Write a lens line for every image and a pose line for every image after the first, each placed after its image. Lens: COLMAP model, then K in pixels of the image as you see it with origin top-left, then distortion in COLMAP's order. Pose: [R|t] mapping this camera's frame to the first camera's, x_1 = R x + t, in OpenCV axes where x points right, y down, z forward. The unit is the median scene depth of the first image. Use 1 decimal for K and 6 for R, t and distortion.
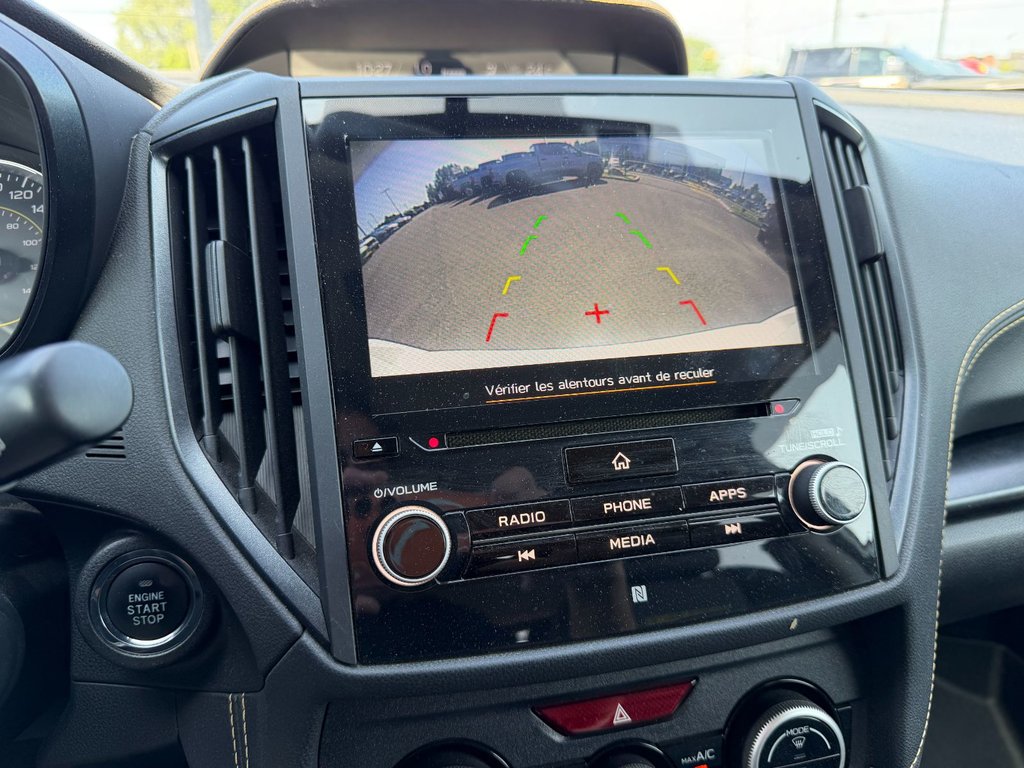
lens RADIAL K [[717.9, 0, 512.0], [0, 717.9, 384.0], [0, 0, 1]] dist [0.000838, -0.027402]
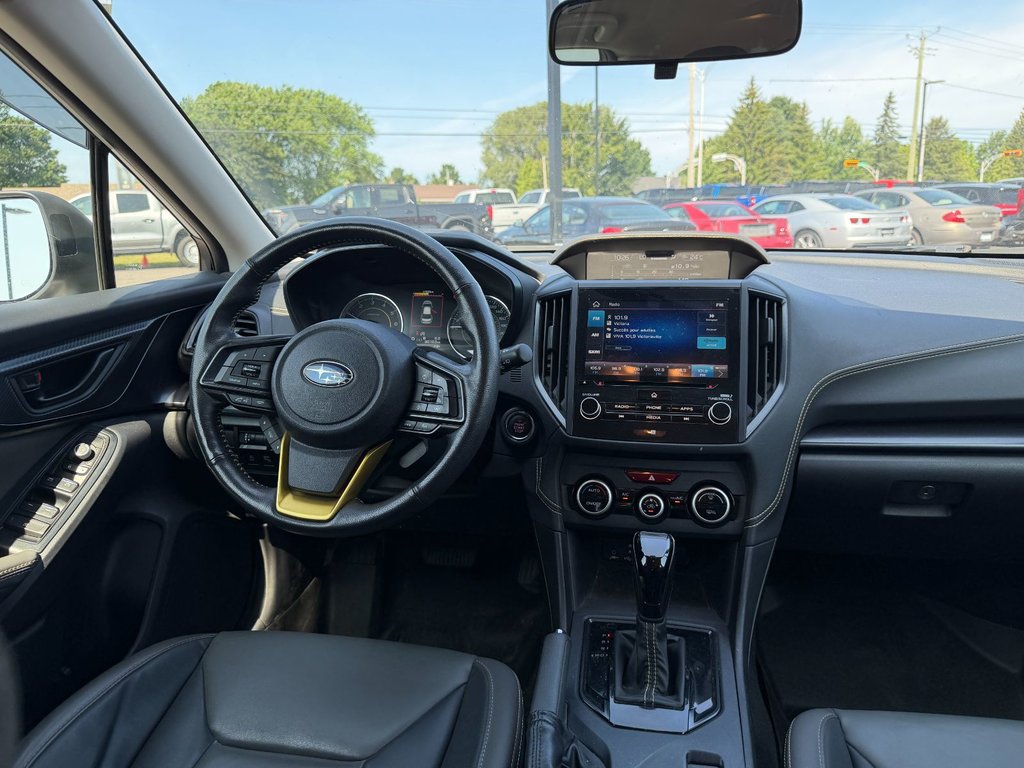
lens RADIAL K [[717.9, 0, 512.0], [0, 717.9, 384.0], [0, 0, 1]] dist [0.000838, -0.027402]
pose [[0.909721, 0.081716, -0.407100, 0.912251], [-0.131756, 0.986584, -0.096393, 0.468936], [0.393762, 0.141328, 0.908283, -2.346985]]
